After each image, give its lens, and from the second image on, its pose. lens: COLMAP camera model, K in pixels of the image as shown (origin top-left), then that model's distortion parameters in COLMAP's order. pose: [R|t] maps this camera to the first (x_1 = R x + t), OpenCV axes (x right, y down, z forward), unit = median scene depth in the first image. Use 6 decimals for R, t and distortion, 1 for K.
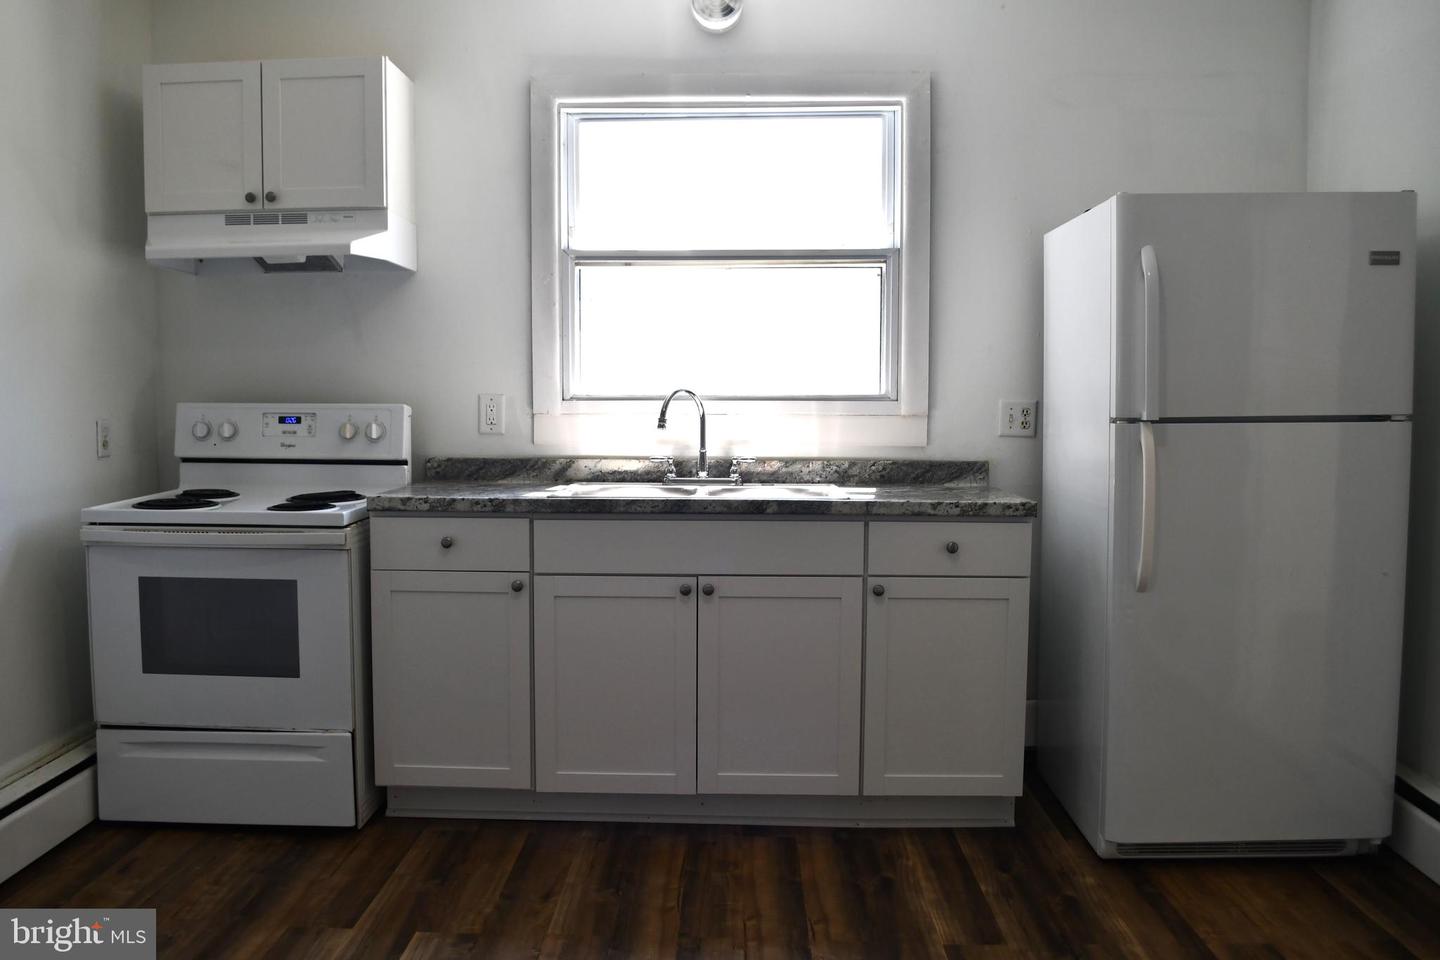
lens RADIAL K [[1152.5, 0, 693.0], [0, 1152.5, 484.4], [0, 0, 1]] dist [-0.085248, 0.017258]
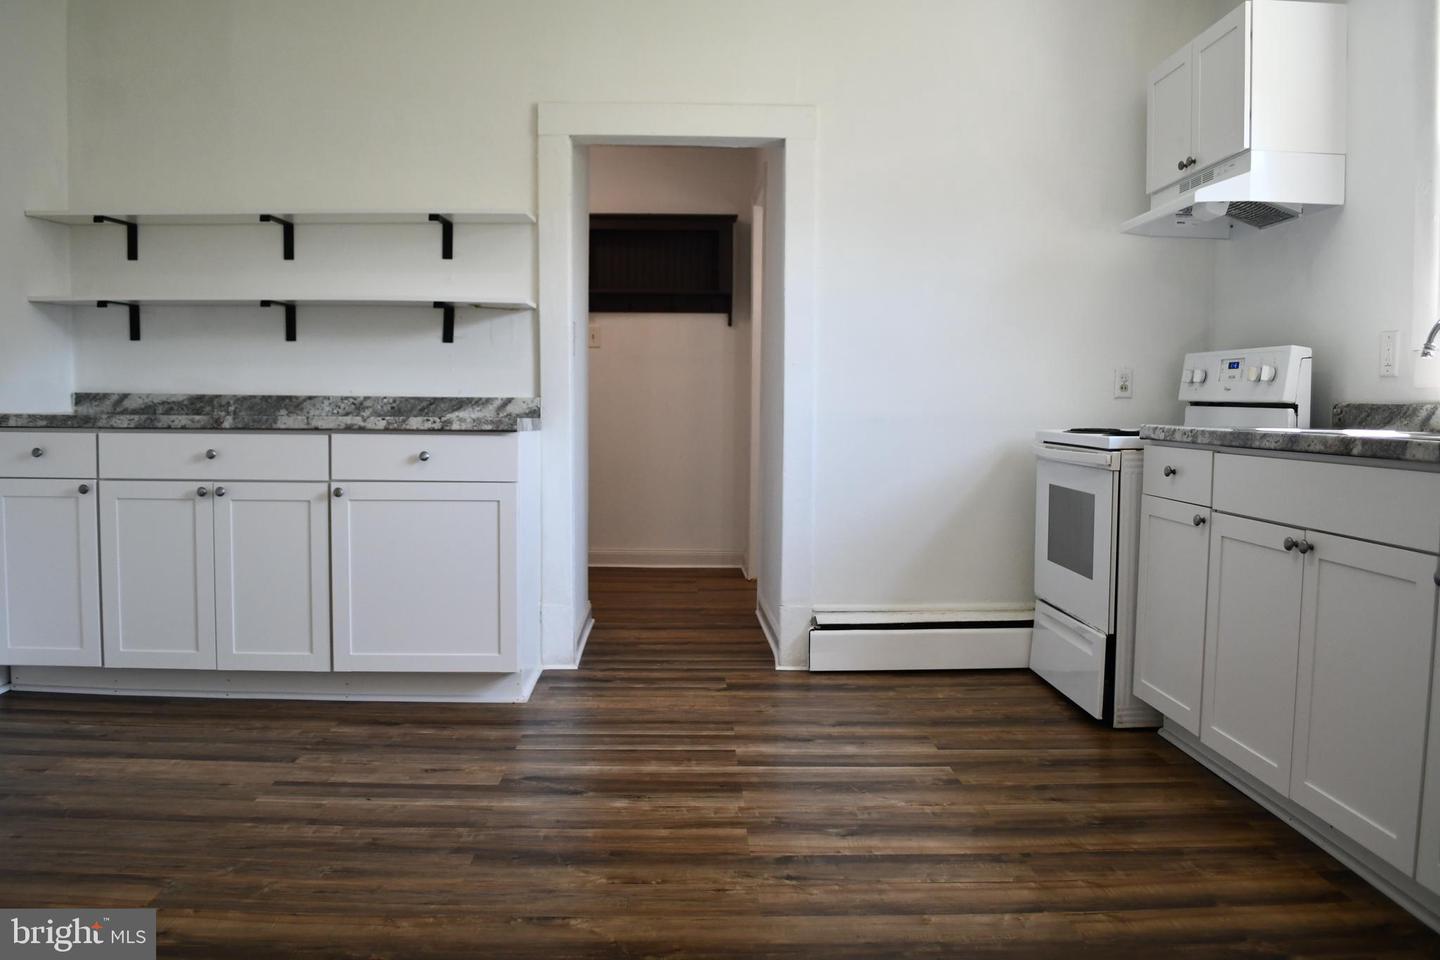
lens RADIAL K [[1112.9, 0, 711.2], [0, 1112.9, 483.3], [0, 0, 1]] dist [-0.085241, -0.006978]
pose [[0.065377, 0.068553, -0.995503, 0.733940], [-0.083700, 0.994498, 0.062987, 0.034157], [0.994344, 0.079206, 0.070756, 0.527484]]
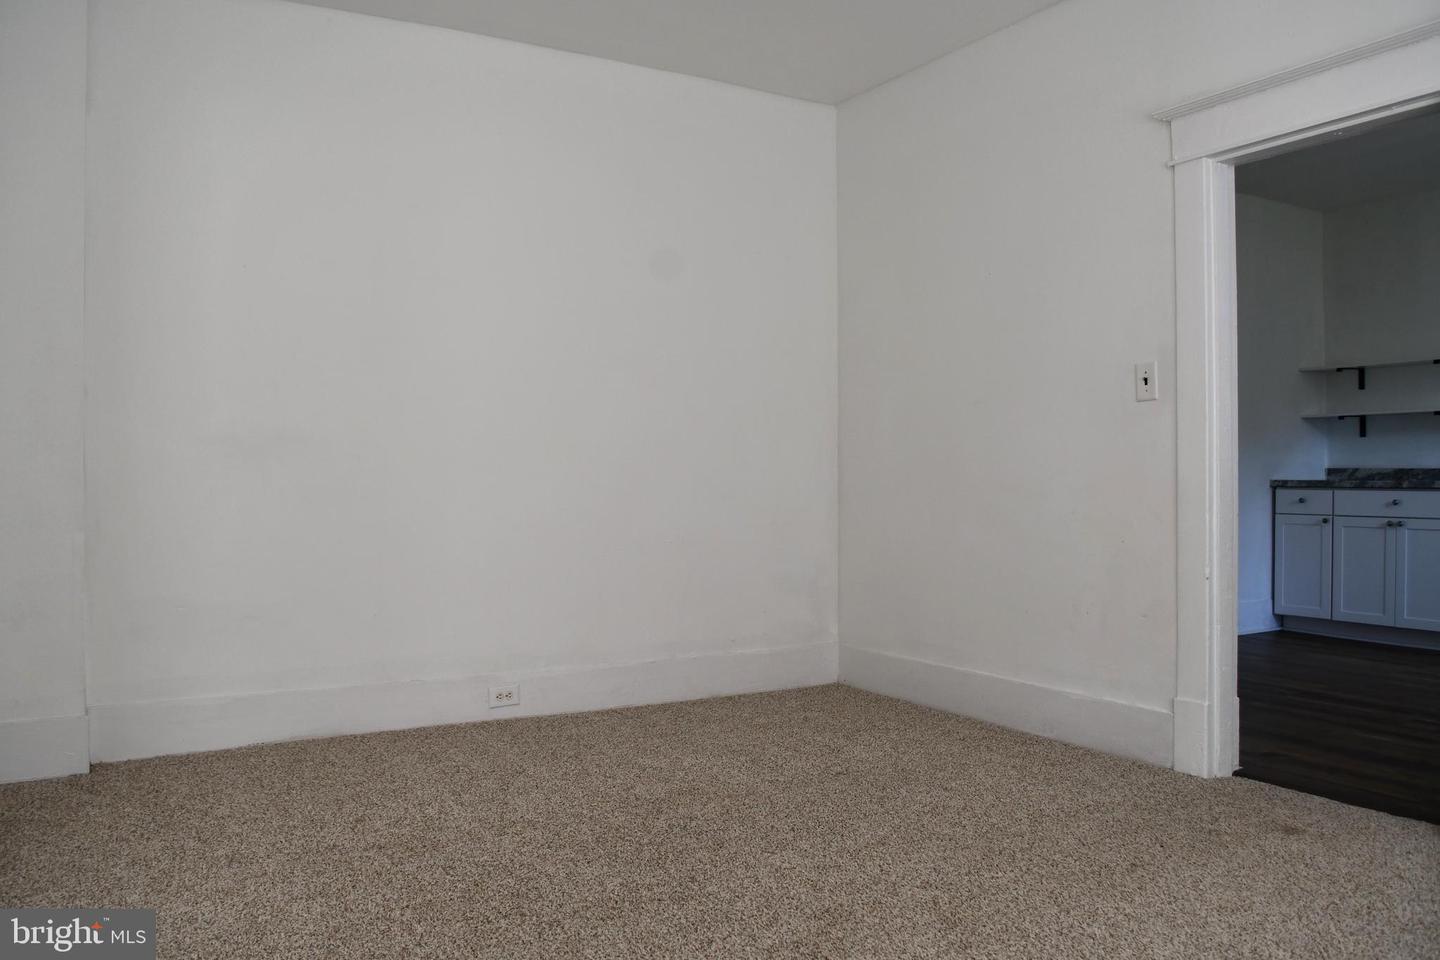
lens RADIAL K [[1152.5, 0, 693.0], [0, 1152.5, 484.4], [0, 0, 1]] dist [-0.085248, 0.017258]
pose [[-0.864746, 0.005780, -0.502177, 1.489677], [-0.033248, 0.997081, 0.068729, -0.001338], [0.501109, 0.076130, -0.862029, 1.054168]]
